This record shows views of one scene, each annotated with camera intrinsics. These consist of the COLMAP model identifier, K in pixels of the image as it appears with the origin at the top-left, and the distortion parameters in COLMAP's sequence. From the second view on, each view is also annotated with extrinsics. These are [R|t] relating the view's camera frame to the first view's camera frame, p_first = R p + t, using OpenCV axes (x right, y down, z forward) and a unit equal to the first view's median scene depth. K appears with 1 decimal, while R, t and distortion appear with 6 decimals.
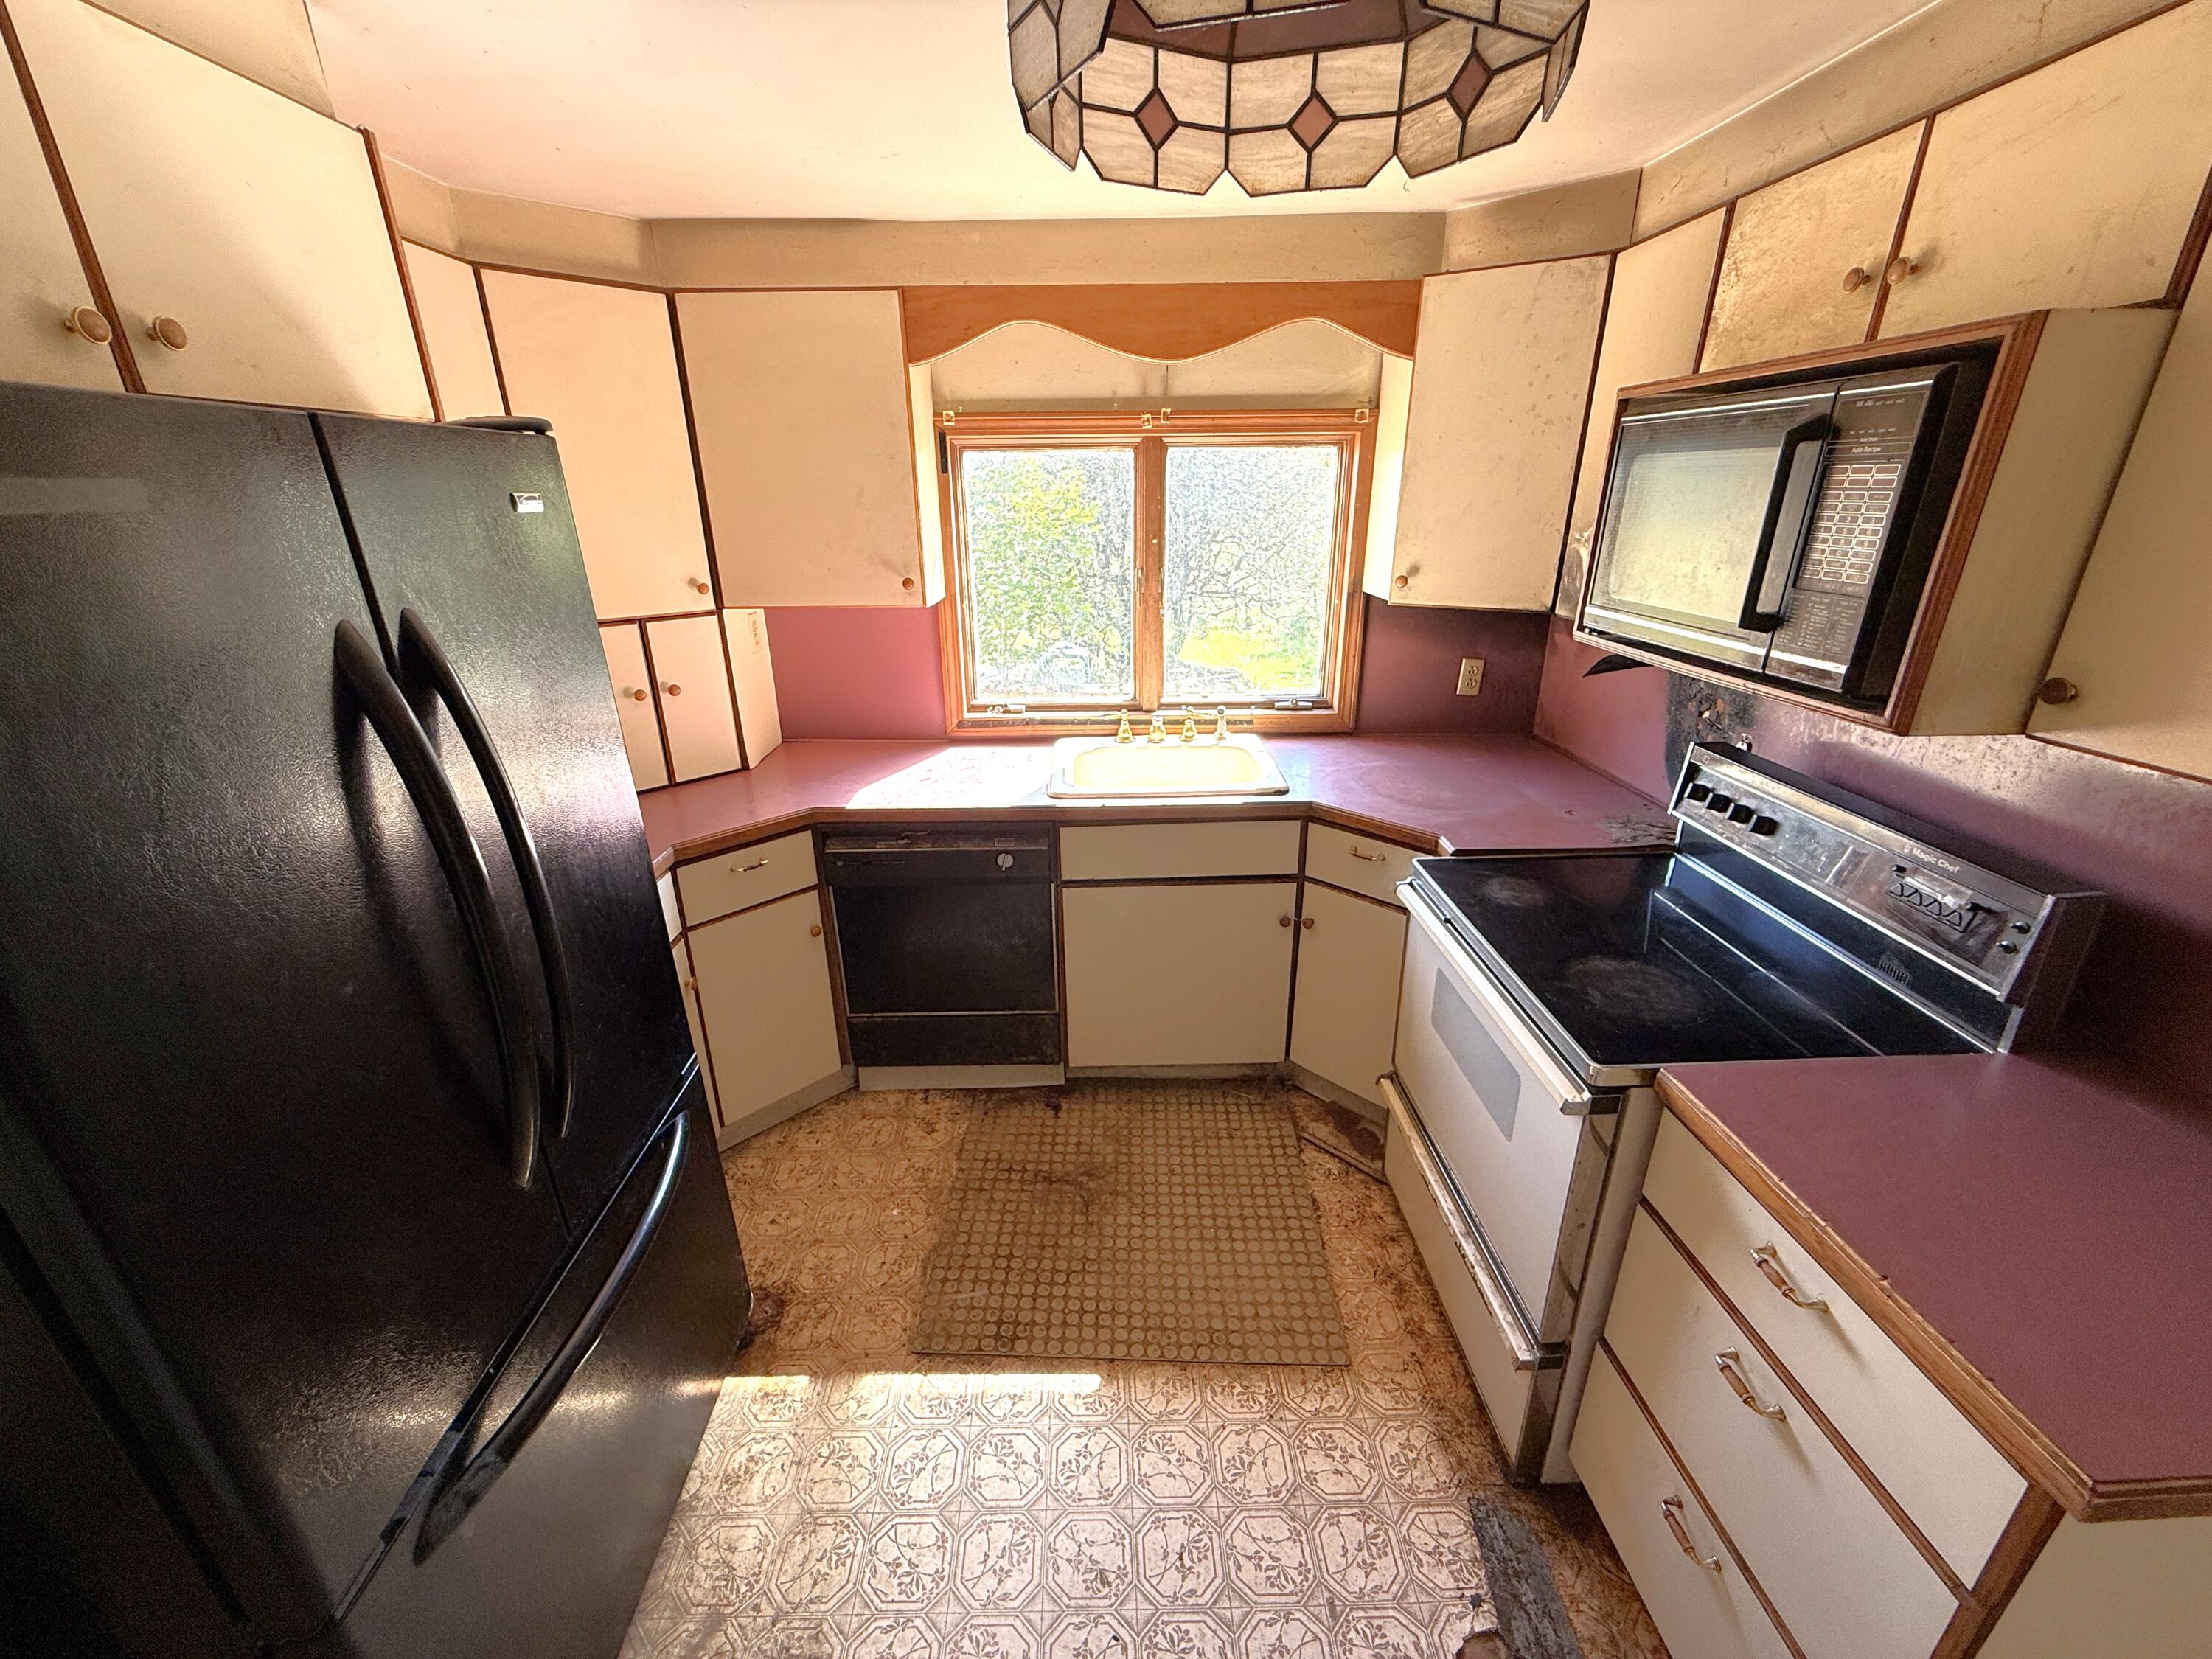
lens RADIAL K [[881.2, 0, 1102.4], [0, 881.2, 828.4], [0, 0, 1]] dist [-0.001069, 0.000166]
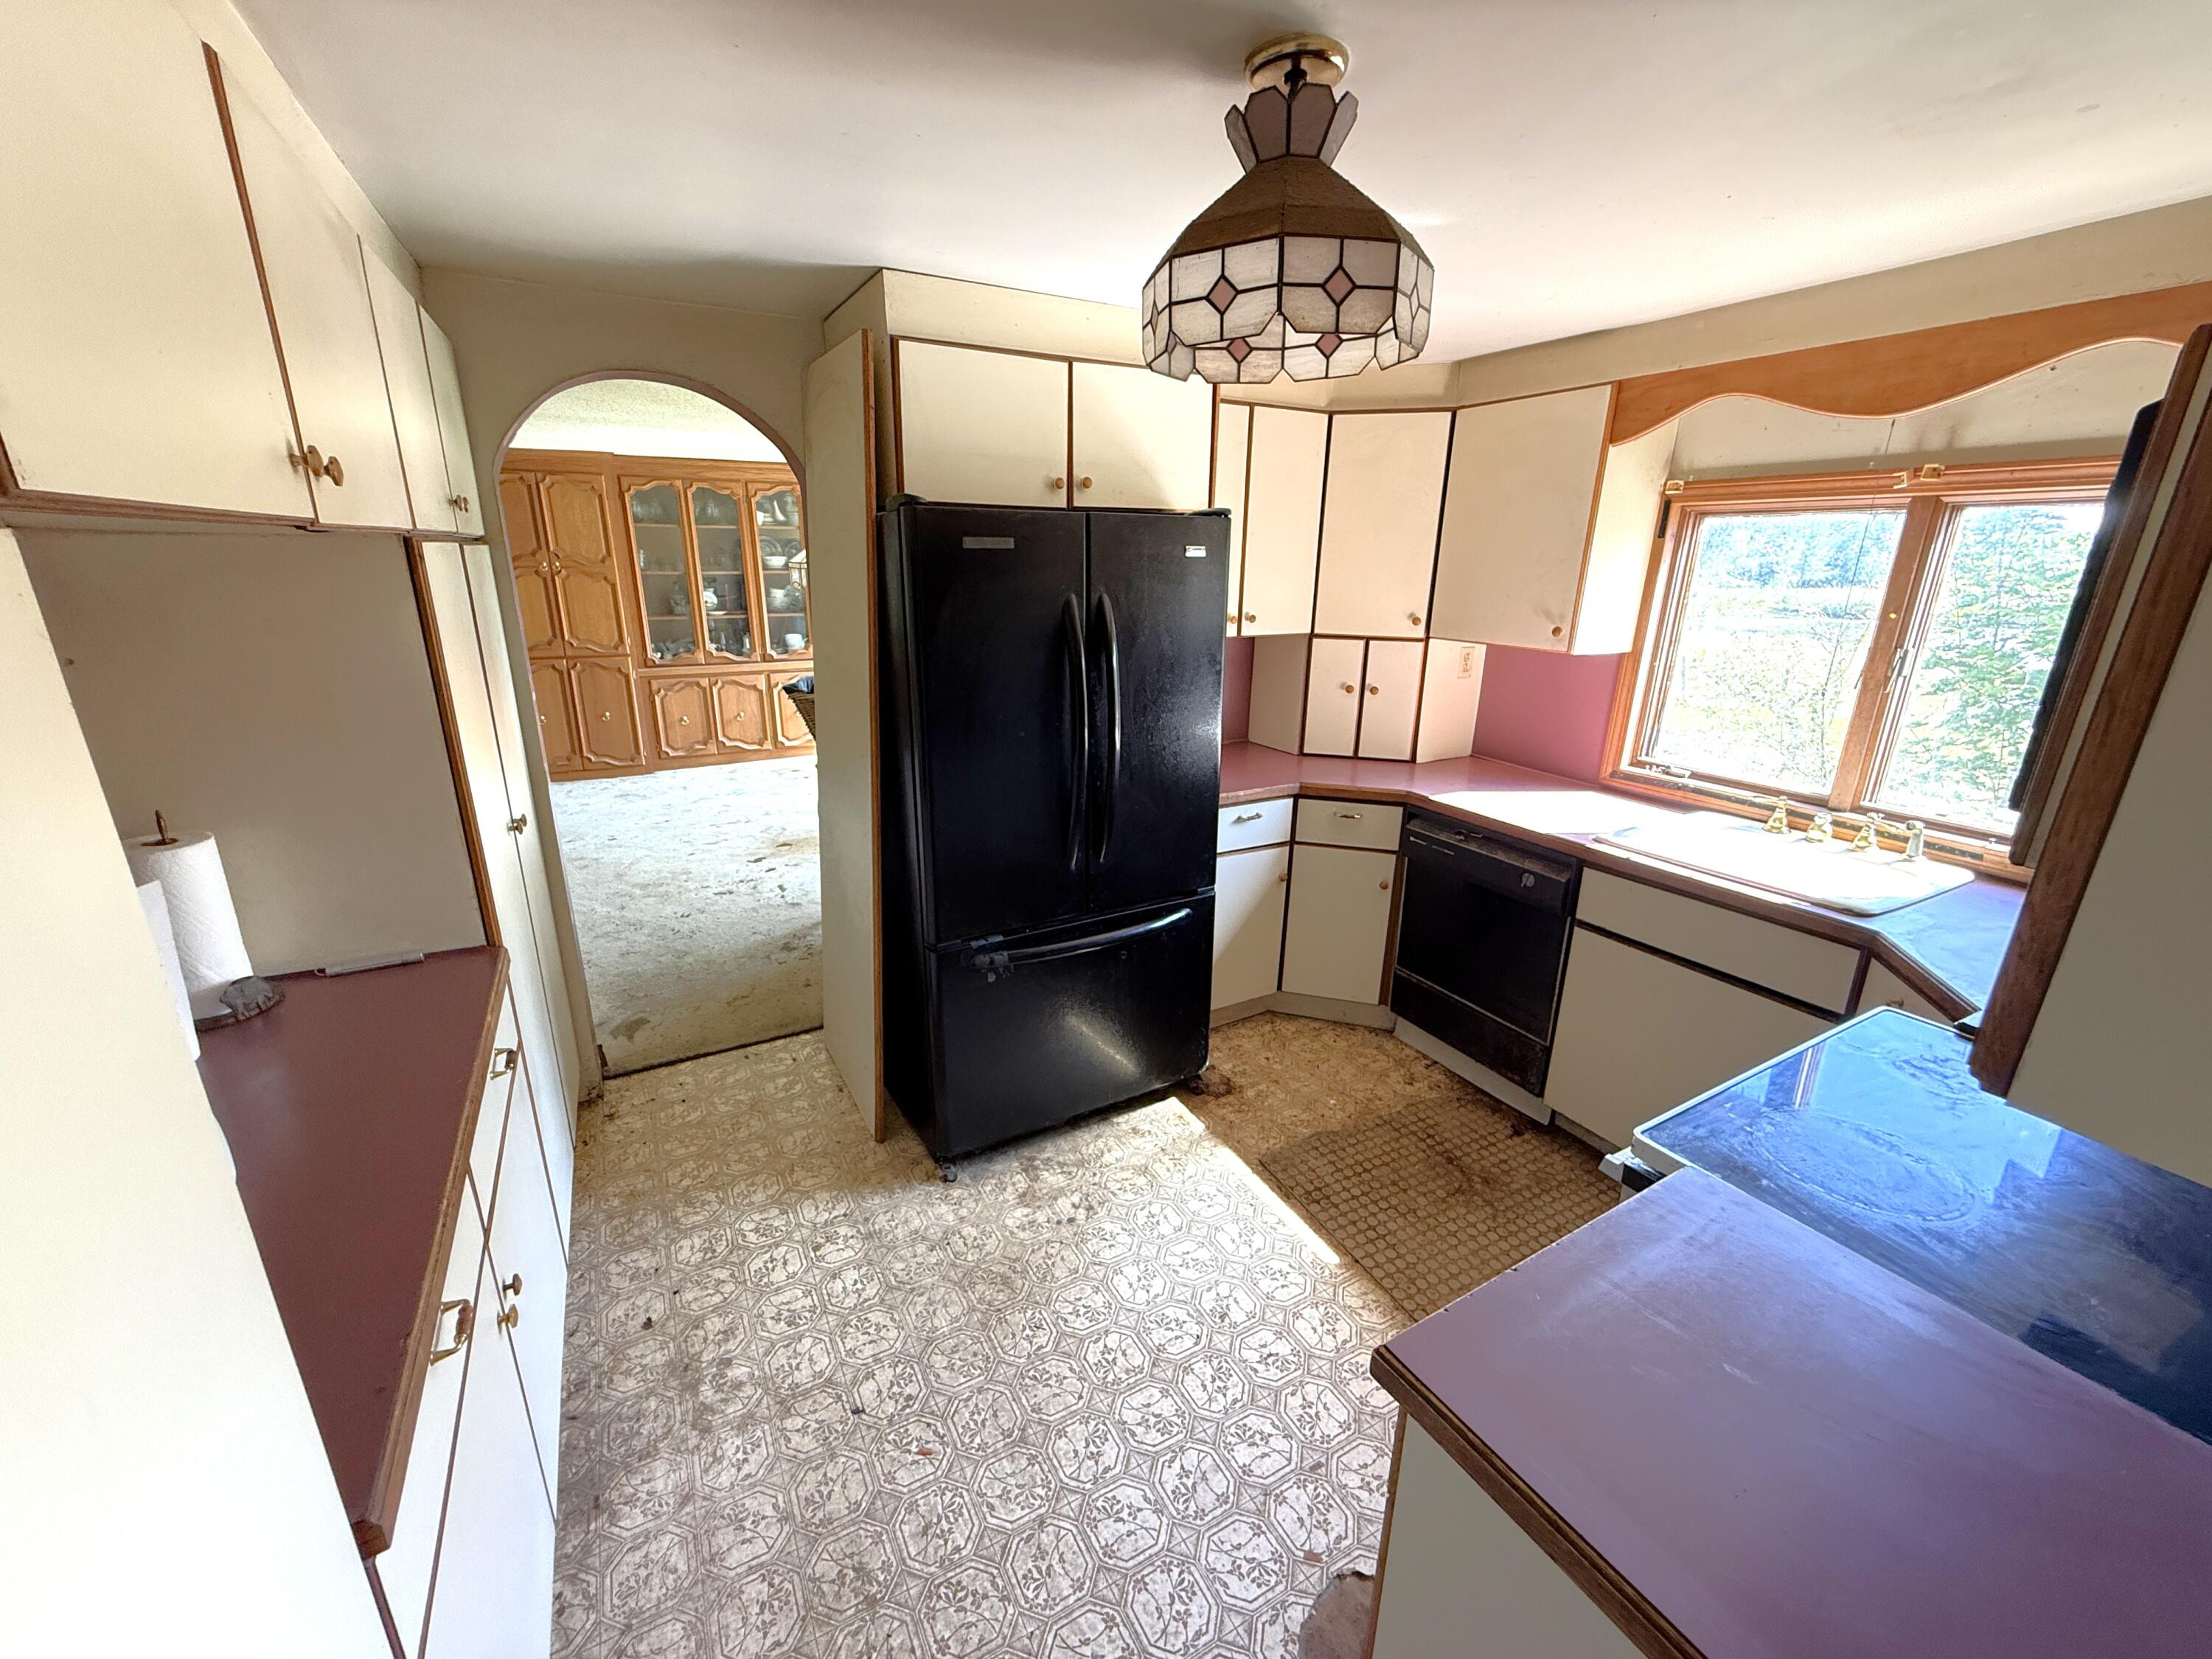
lens RADIAL K [[881.2, 0, 1102.4], [0, 881.2, 828.4], [0, 0, 1]] dist [-0.001069, 0.000166]
pose [[0.467864, 0.277740, -0.839025, 0.548755], [-0.332254, 0.934973, 0.124227, 0.016363], [0.818969, 0.220649, 0.529721, -0.036762]]
